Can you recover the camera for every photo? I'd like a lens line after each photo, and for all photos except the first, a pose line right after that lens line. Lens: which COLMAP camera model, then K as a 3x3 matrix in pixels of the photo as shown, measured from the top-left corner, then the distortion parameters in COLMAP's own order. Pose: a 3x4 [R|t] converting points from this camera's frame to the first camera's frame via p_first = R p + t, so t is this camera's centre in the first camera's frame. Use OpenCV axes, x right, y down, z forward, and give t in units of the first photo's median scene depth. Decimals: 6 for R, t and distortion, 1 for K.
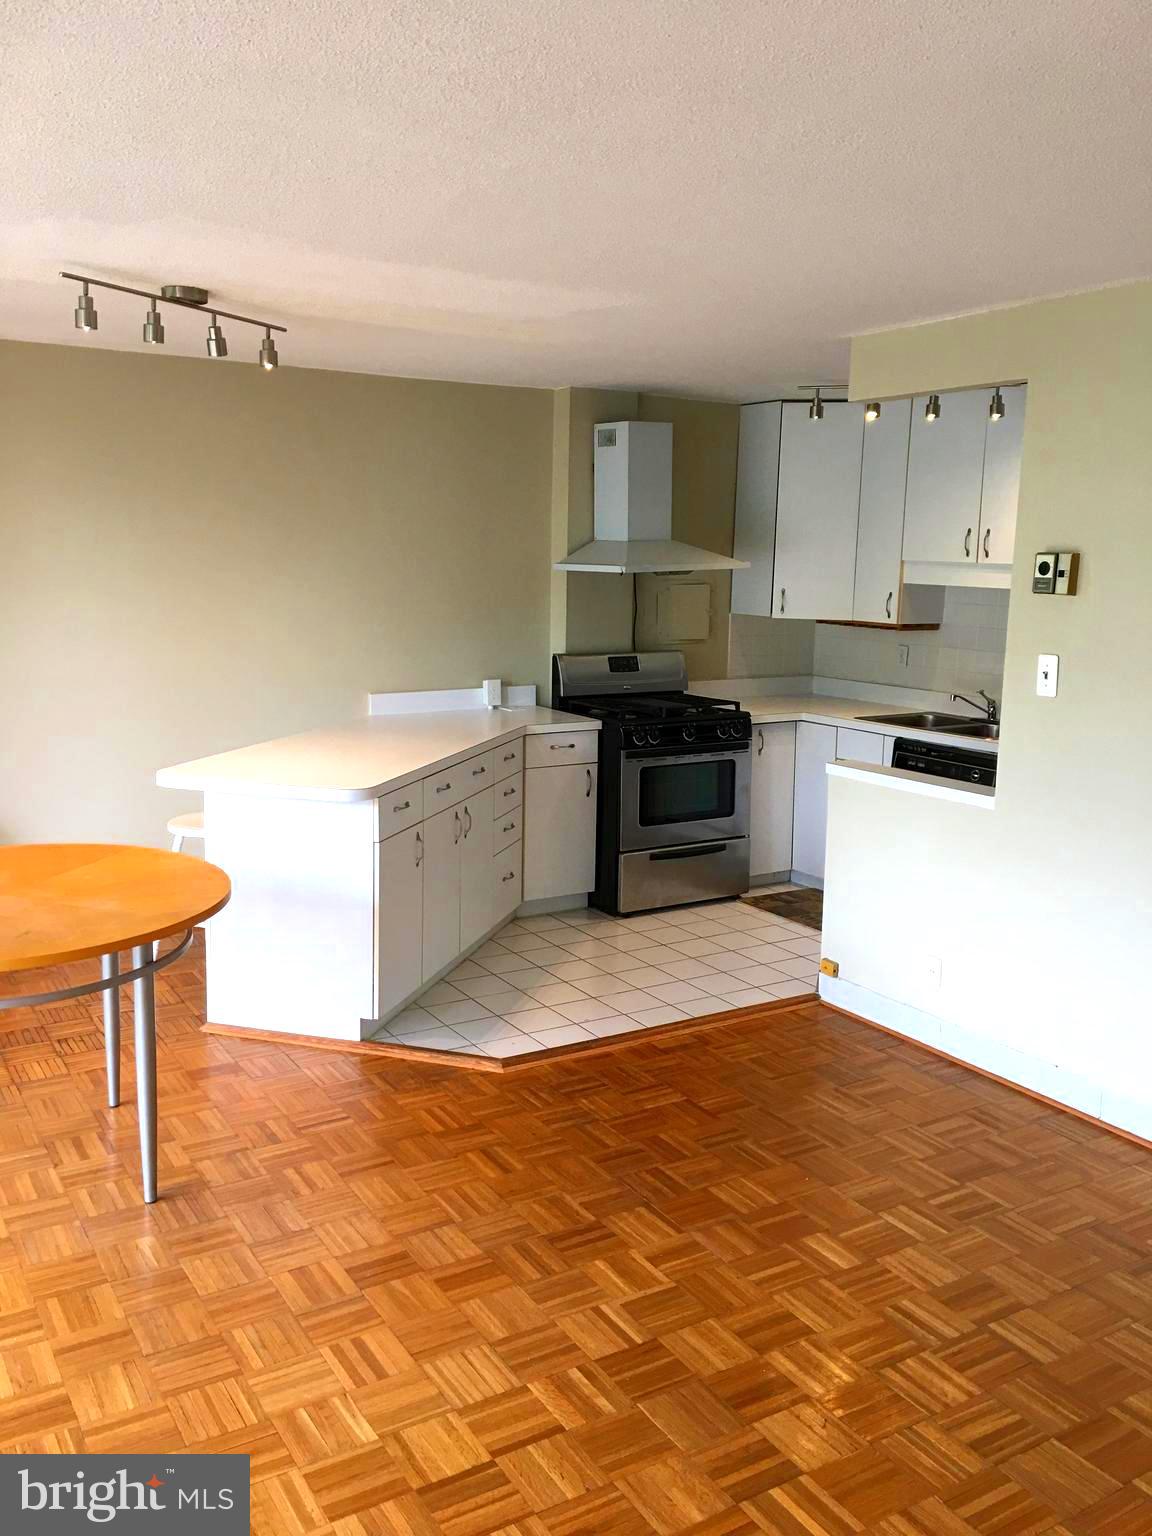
lens RADIAL K [[1311.6, 0, 571.0], [0, 1311.6, 771.5], [0, 0, 1]] dist [0.061036, -0.013597]
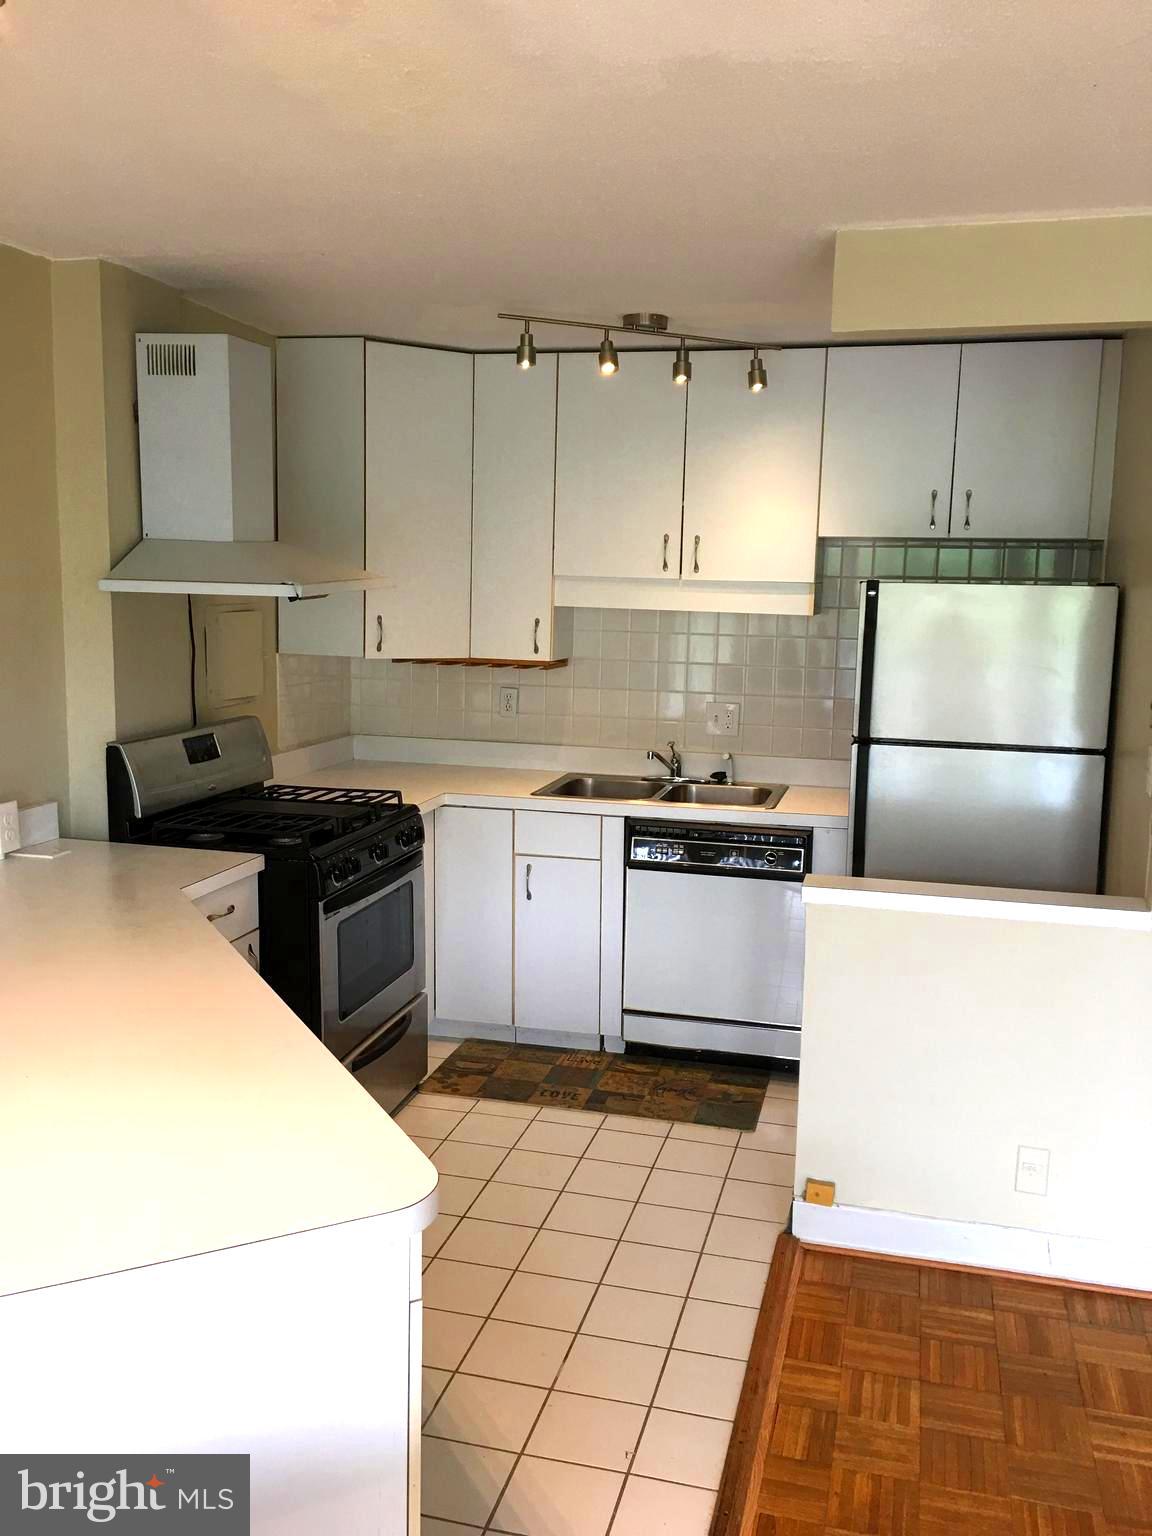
lens RADIAL K [[1311.6, 0, 577.8], [0, 1311.6, 763.6], [0, 0, 1]] dist [0.061036, -0.013597]
pose [[0.718577, -0.101458, 0.688007, -0.256658], [0.110223, 0.993412, 0.031375, -0.077408], [-0.686657, 0.053289, 0.725026, 0.465668]]
